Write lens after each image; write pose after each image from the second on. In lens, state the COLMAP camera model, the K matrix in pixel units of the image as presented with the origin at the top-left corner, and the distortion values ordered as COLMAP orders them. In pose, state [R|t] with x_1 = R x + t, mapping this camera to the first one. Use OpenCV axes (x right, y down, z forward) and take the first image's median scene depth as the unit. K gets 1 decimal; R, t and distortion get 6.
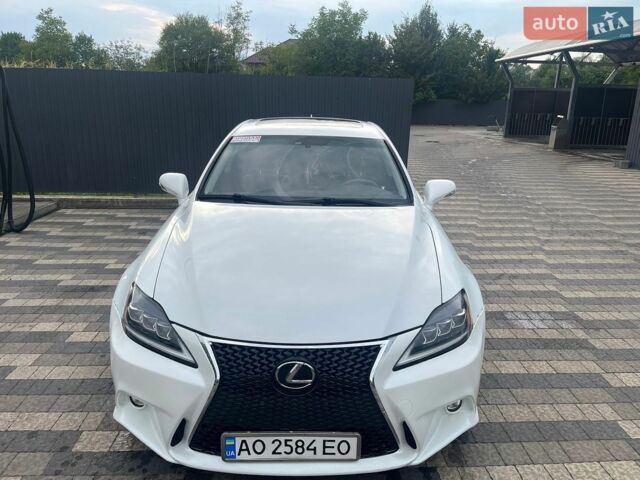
lens RADIAL K [[485.6, 0, 323.9], [0, 485.6, 242.6], [0, 0, 1]] dist [0.043053, -0.053334]
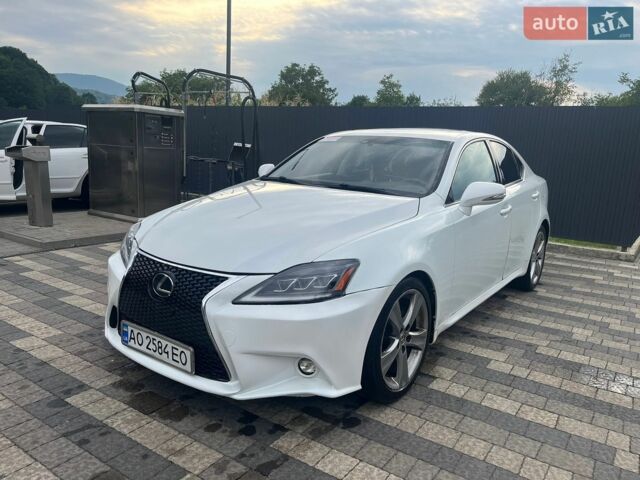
lens RADIAL K [[485.6, 0, 321.7], [0, 485.6, 237.4], [0, 0, 1]] dist [0.043053, -0.053334]
pose [[0.804271, 0.128079, -0.580297, 0.596586], [-0.196109, 0.978998, -0.055722, 0.089910], [0.560972, 0.158617, 0.812497, 0.129160]]
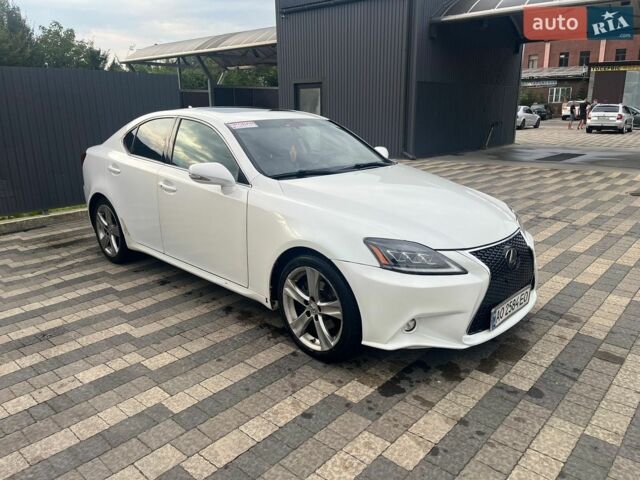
lens RADIAL K [[485.6, 0, 323.3], [0, 485.6, 239.4], [0, 0, 1]] dist [0.043053, -0.053334]
pose [[0.698947, -0.216234, 0.681701, -0.936480], [0.223843, 0.971448, 0.078635, -0.021806], [-0.679241, 0.097632, 0.727393, 0.173112]]
